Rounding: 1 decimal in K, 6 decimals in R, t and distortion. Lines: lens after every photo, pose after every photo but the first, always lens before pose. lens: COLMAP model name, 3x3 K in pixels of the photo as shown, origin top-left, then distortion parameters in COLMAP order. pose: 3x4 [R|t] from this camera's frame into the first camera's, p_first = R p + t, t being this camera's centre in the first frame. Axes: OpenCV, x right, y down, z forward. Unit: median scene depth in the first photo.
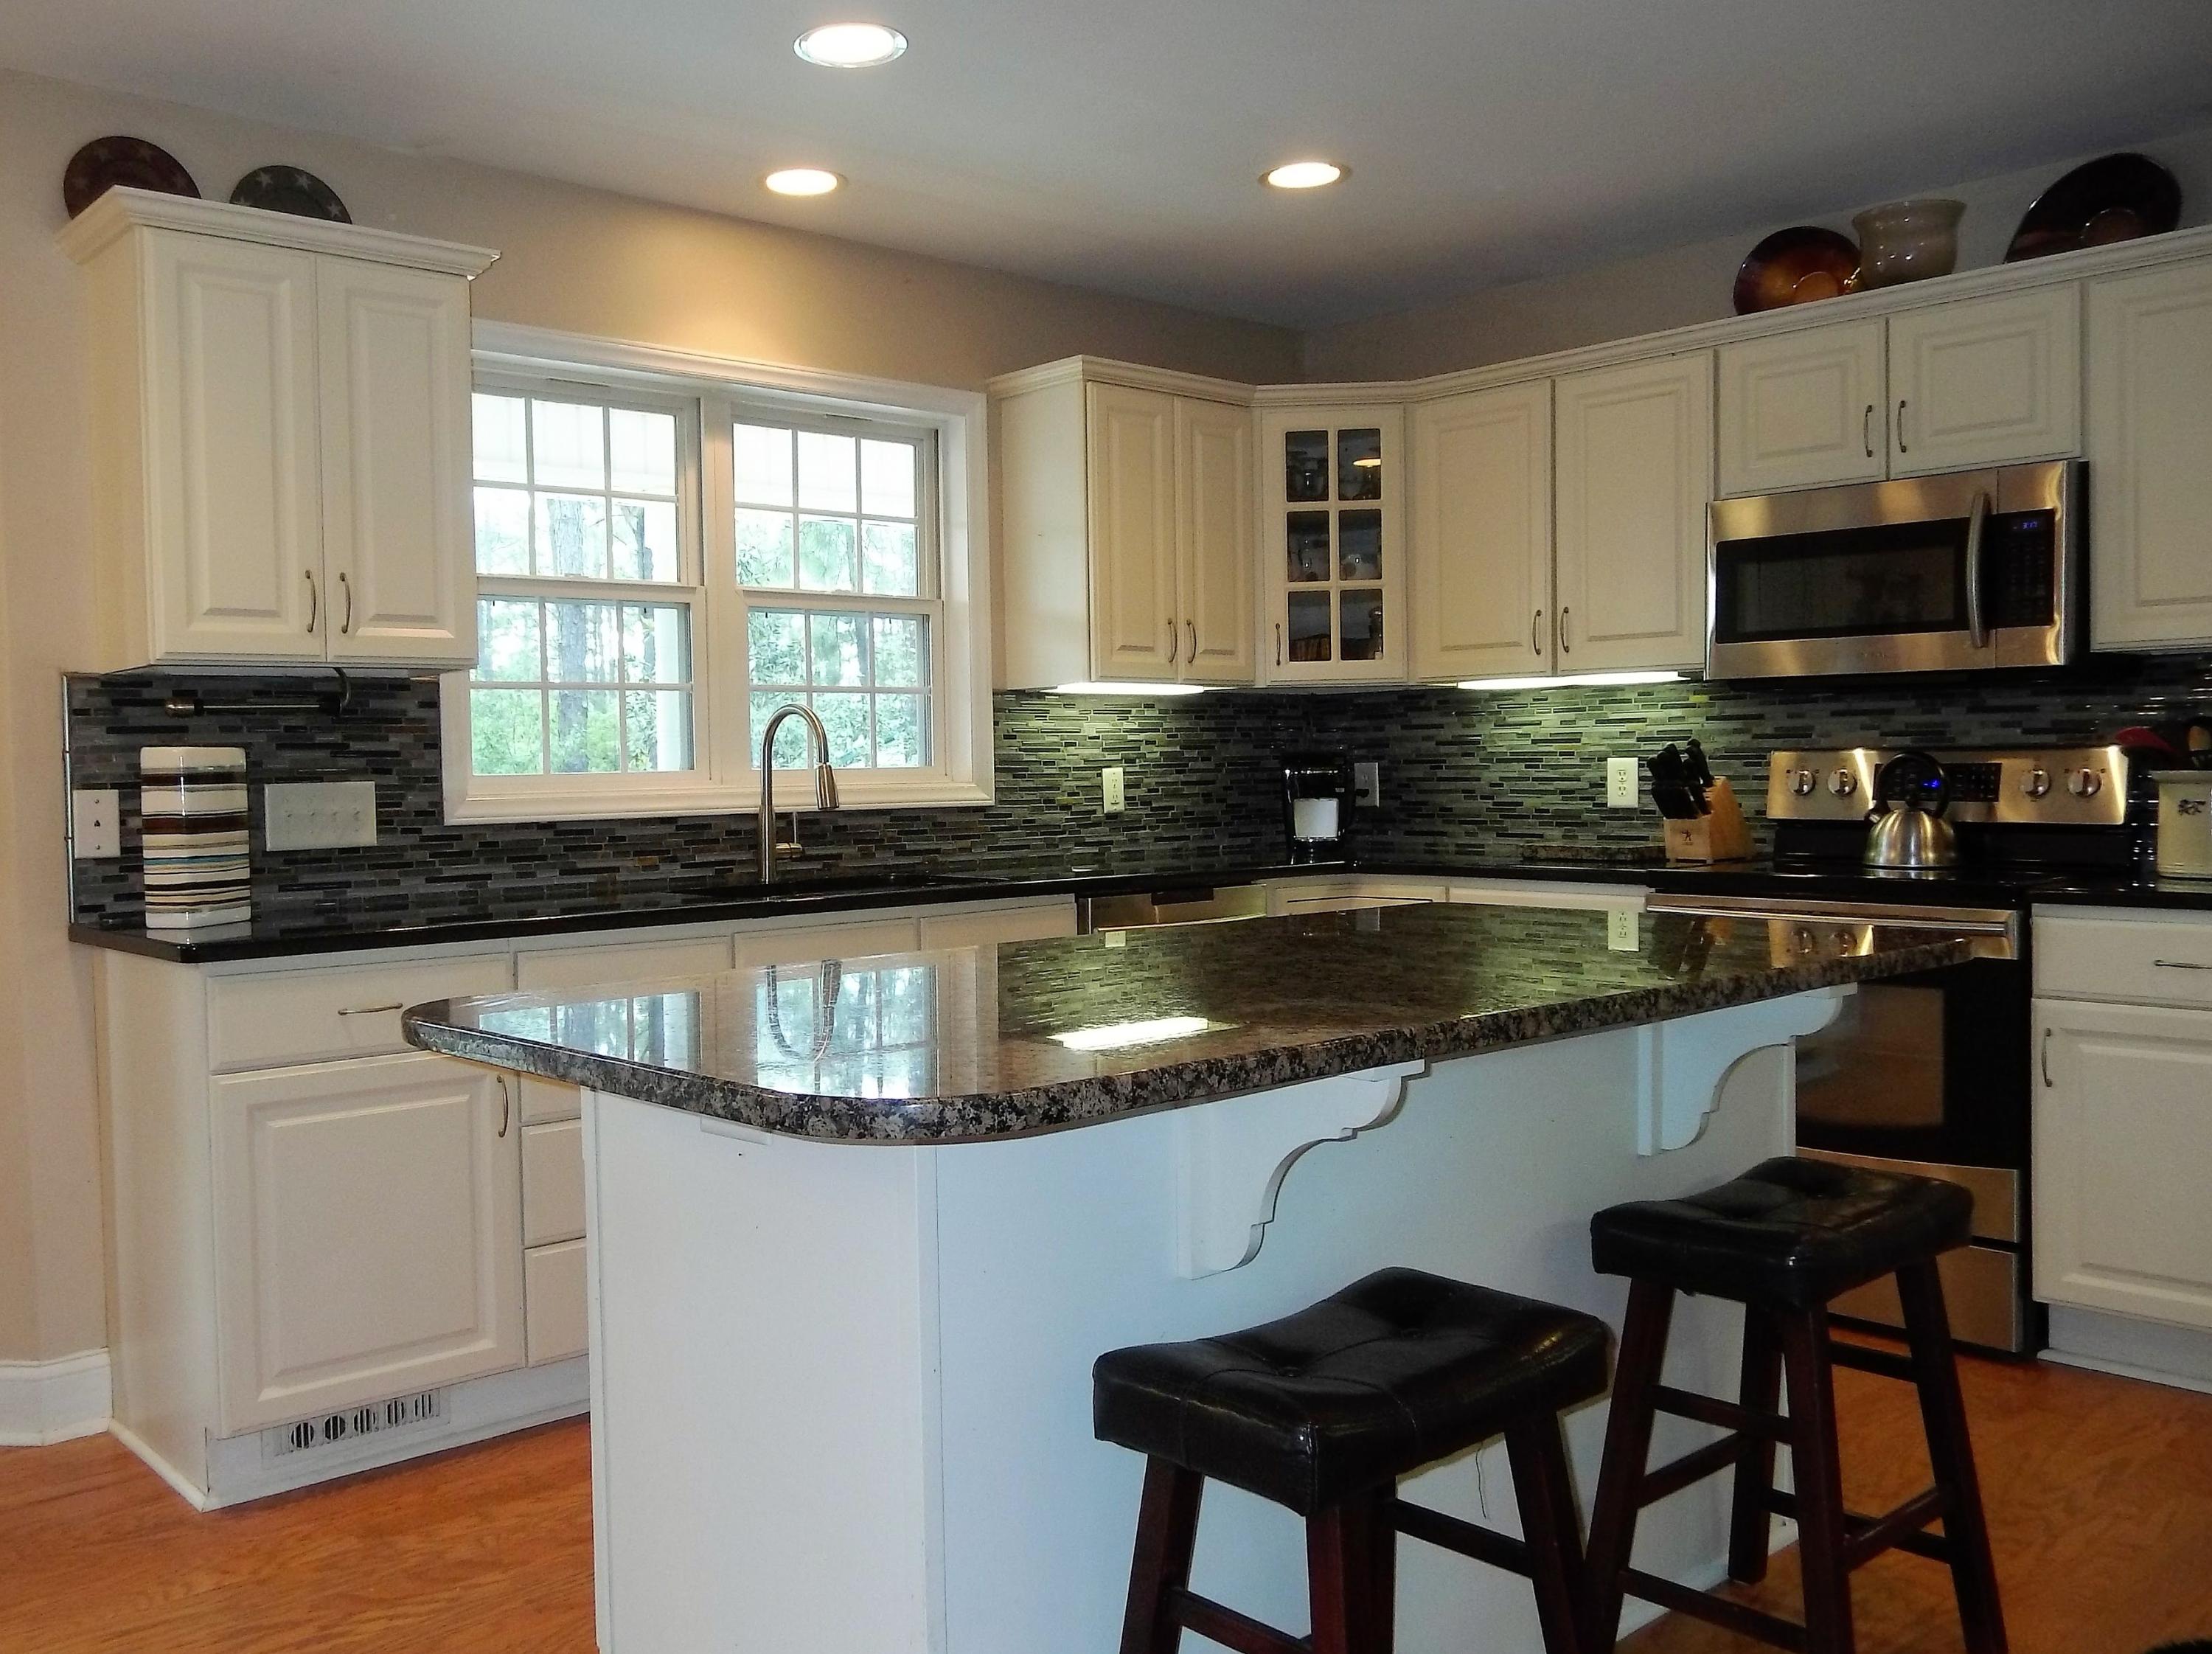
lens RADIAL K [[1887.6, 0, 937.1], [0, 1887.6, 832.4], [0, 0, 1]] dist [0.009951, 0.003946]
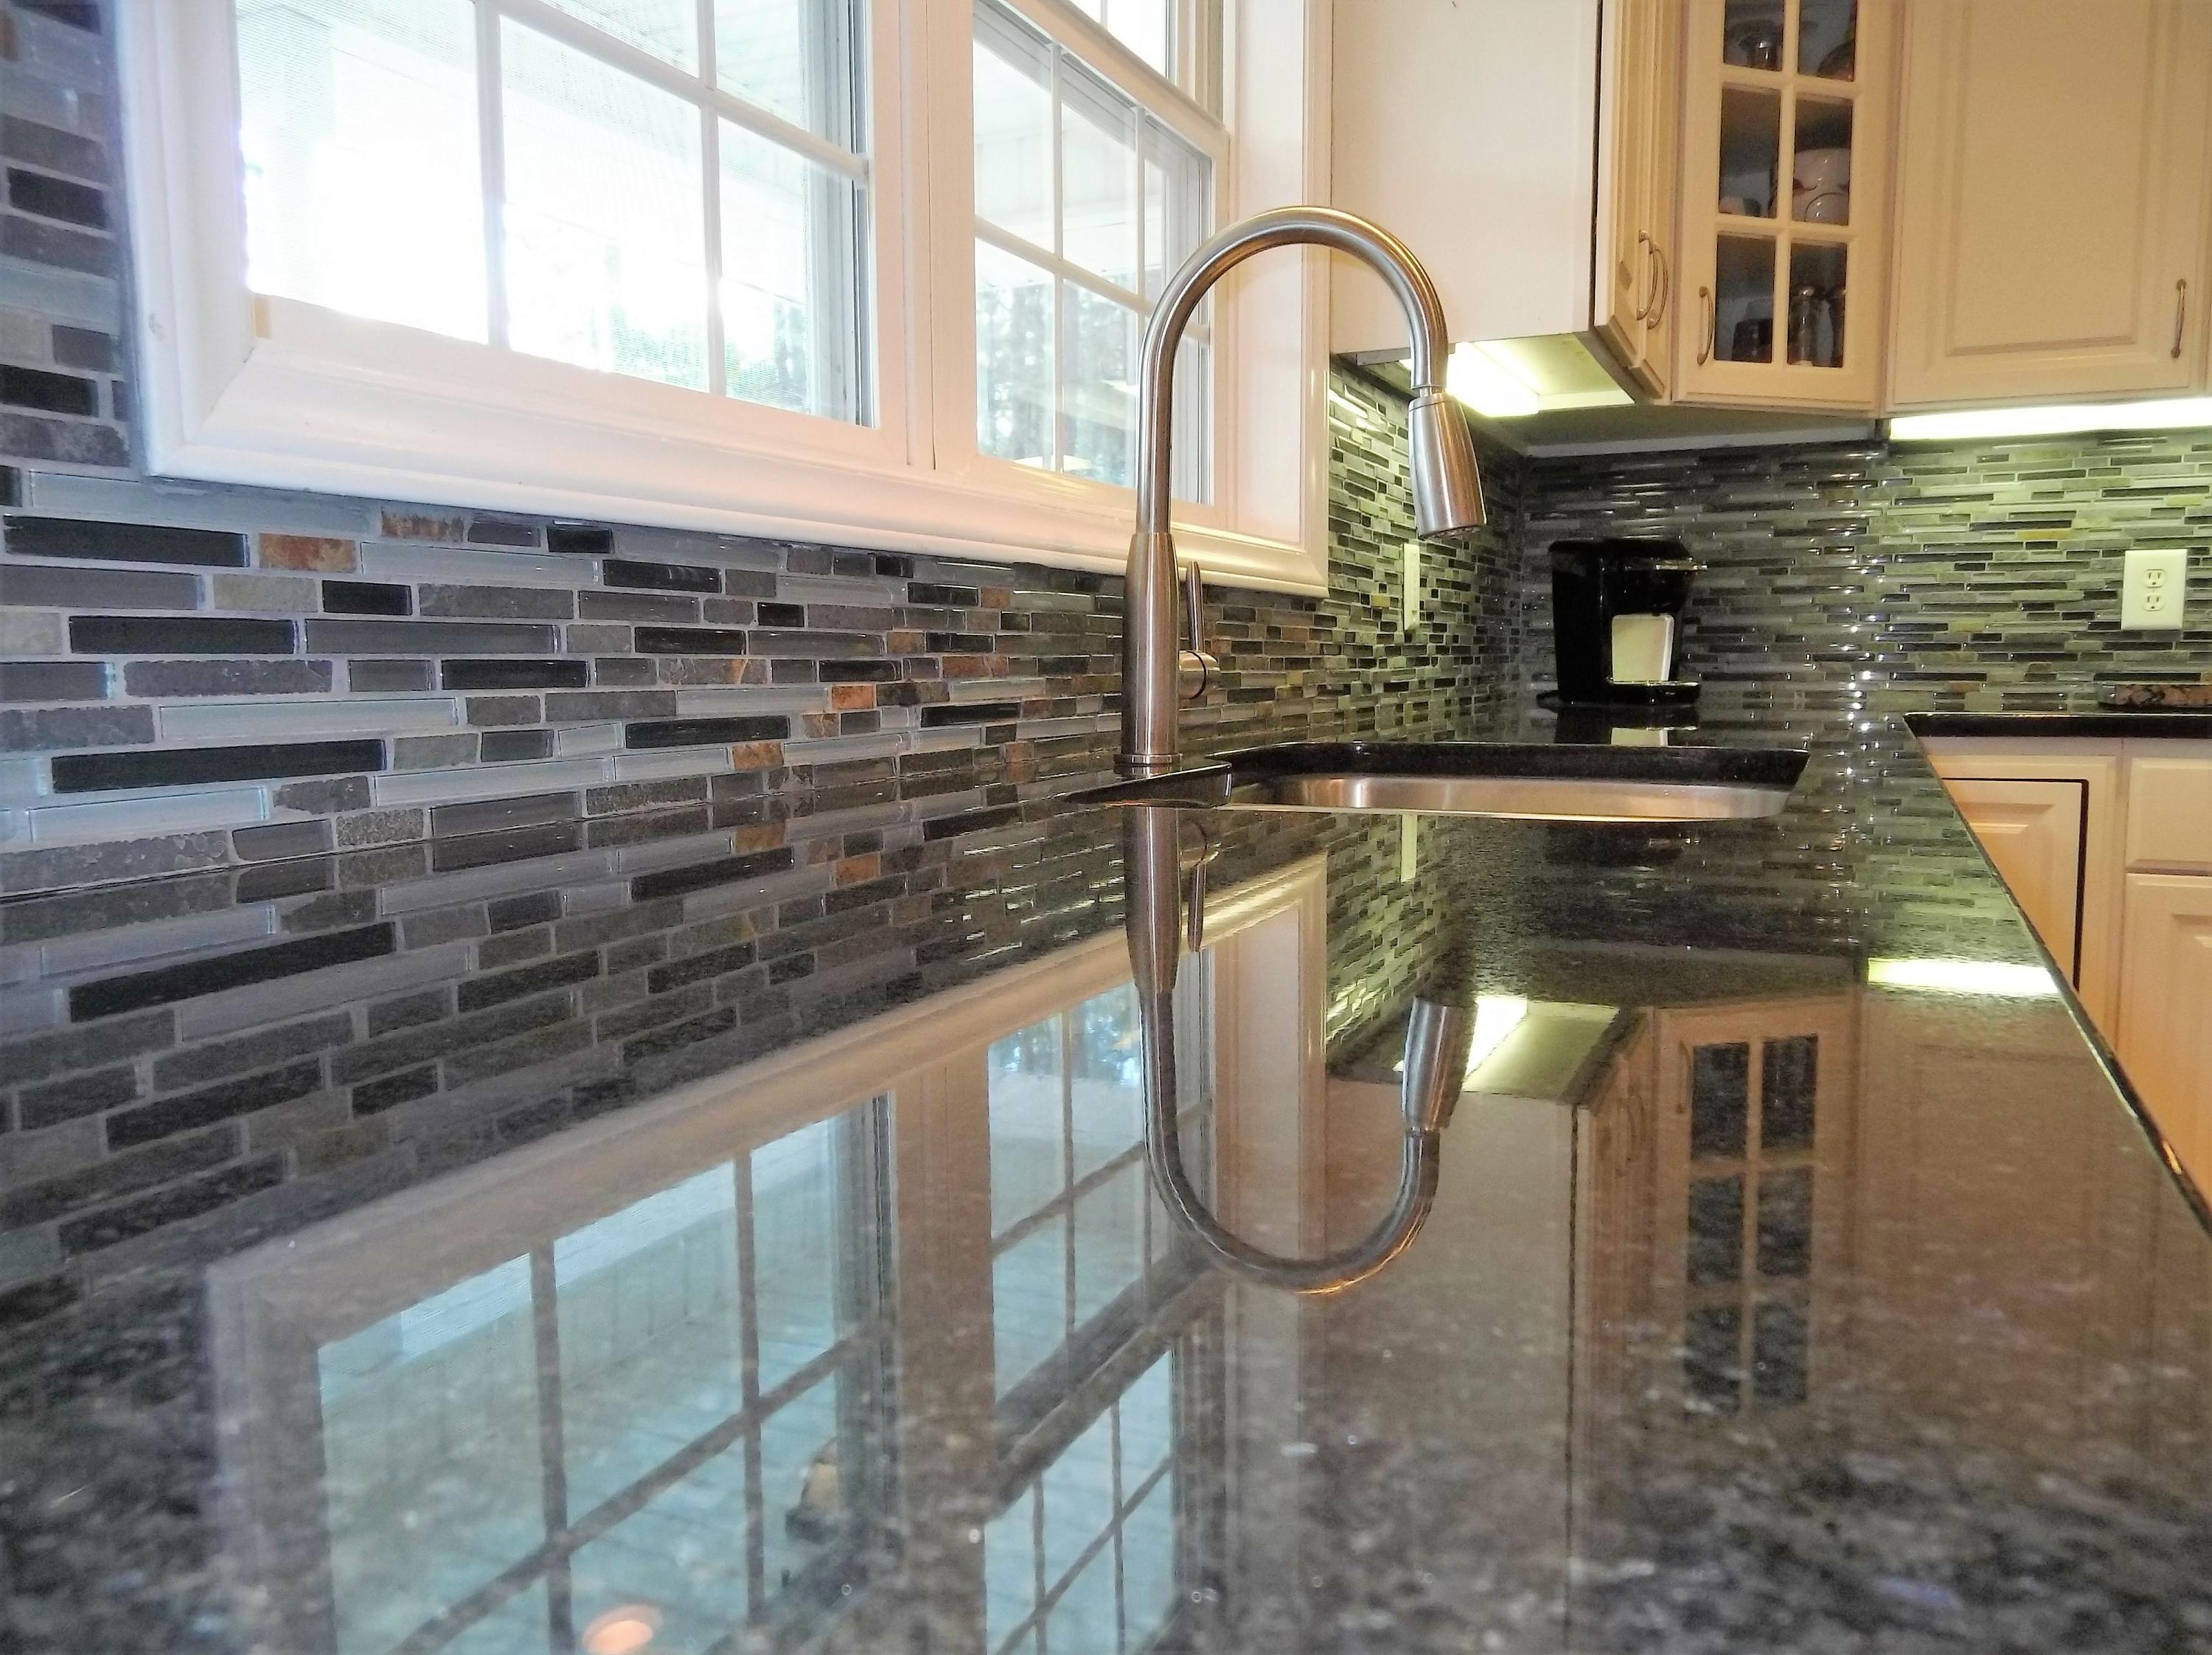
lens RADIAL K [[1648.6, 0, 1106.0], [0, 1648.6, 827.5], [0, 0, 1]] dist [0.009590, -0.001104]
pose [[0.899694, -0.032256, 0.435328, -0.219539], [0.005563, 0.998032, 0.062452, 0.018581], [-0.436486, -0.053766, 0.898103, 0.720244]]
